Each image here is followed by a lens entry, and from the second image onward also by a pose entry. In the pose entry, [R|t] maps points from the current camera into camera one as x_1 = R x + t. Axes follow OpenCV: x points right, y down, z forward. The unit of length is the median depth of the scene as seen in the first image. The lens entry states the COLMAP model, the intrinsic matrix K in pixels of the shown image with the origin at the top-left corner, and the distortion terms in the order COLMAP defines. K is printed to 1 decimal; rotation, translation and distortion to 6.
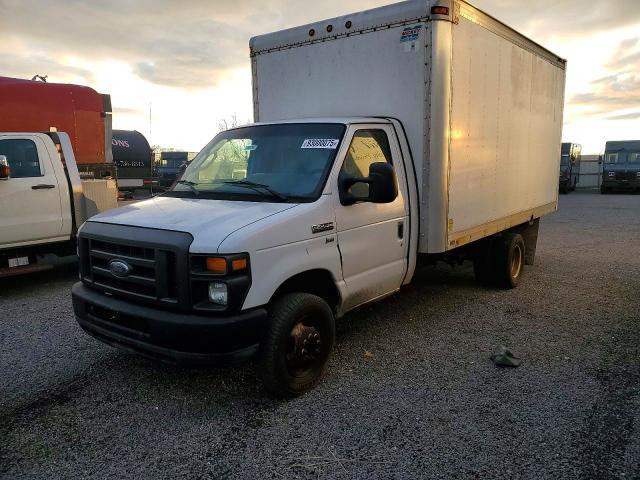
lens RADIAL K [[492.5, 0, 320.0], [0, 492.5, 240.0], [0, 0, 1]] dist [0.070501, -0.047574]
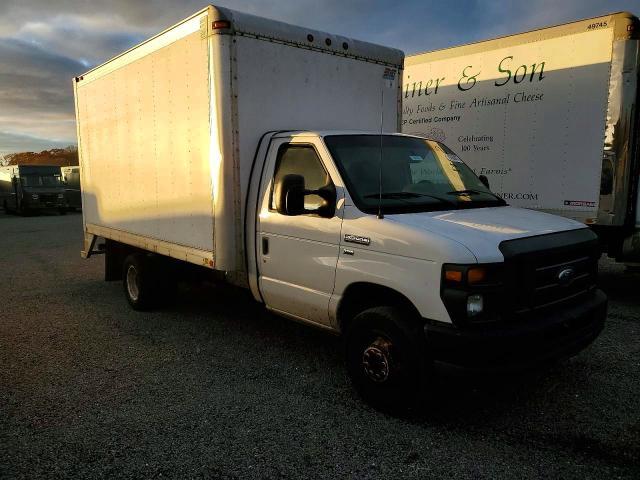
lens RADIAL K [[509.2, 0, 320.0], [0, 509.2, 240.0], [0, 0, 1]] dist [-0.000032, -0.000610]
pose [[0.218956, -0.099400, 0.970658, -1.010261], [0.149981, 0.986404, 0.067181, -0.108198], [-0.964139, 0.130870, 0.230887, 0.840123]]
